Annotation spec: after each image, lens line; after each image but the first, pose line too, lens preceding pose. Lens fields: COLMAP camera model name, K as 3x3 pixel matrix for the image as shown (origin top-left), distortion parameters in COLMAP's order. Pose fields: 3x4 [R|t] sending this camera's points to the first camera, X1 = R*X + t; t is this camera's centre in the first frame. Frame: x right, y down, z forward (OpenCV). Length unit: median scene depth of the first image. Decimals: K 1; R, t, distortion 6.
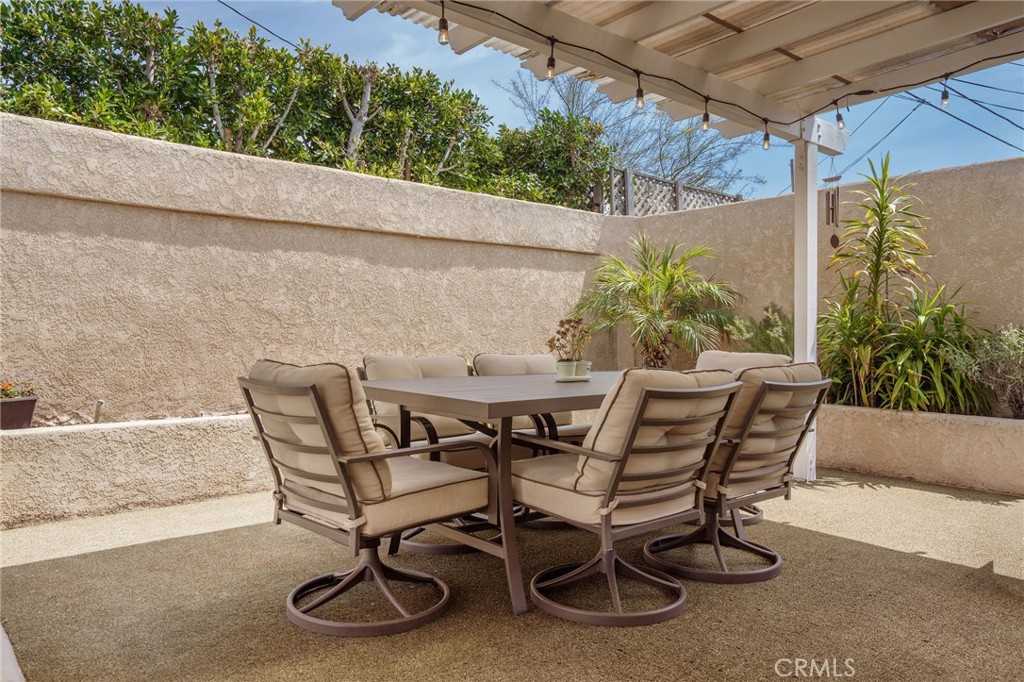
lens RADIAL K [[717.5, 0, 511.7], [0, 717.5, 339.5], [0, 0, 1]] dist [0.006431, 0.002005]
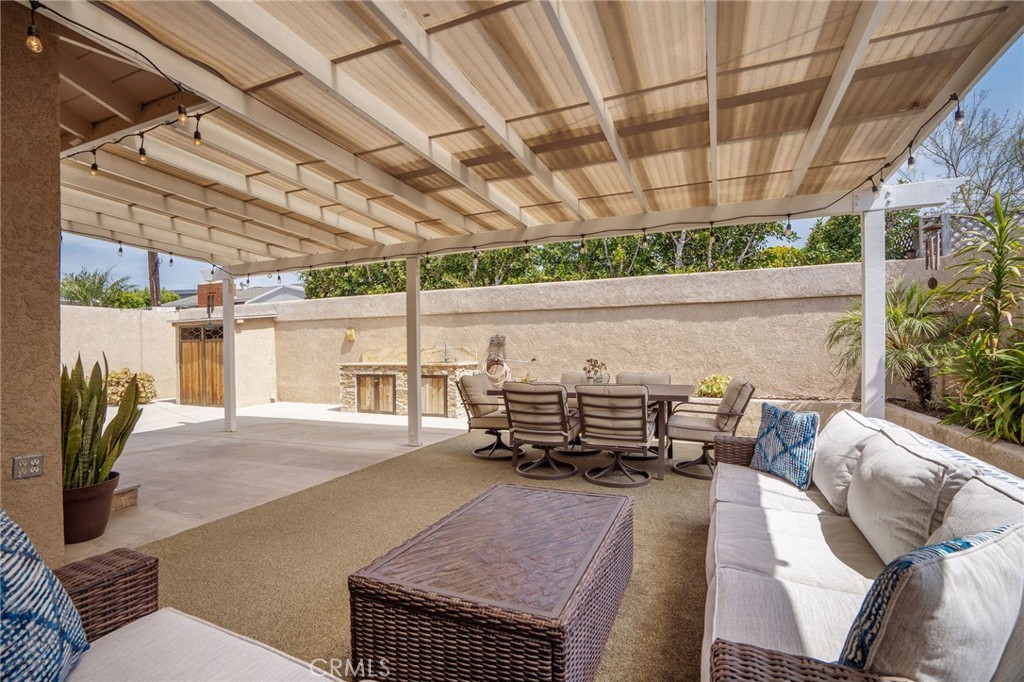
lens RADIAL K [[471.3, 0, 512.5], [0, 471.3, 348.9], [0, 0, 1]] dist [-0.005694, 0.000045]
pose [[0.455462, -0.008342, -0.890216, 0.724926], [0.006989, 0.999959, -0.005795, -0.032044], [0.890228, -0.003582, 0.455501, 0.061867]]
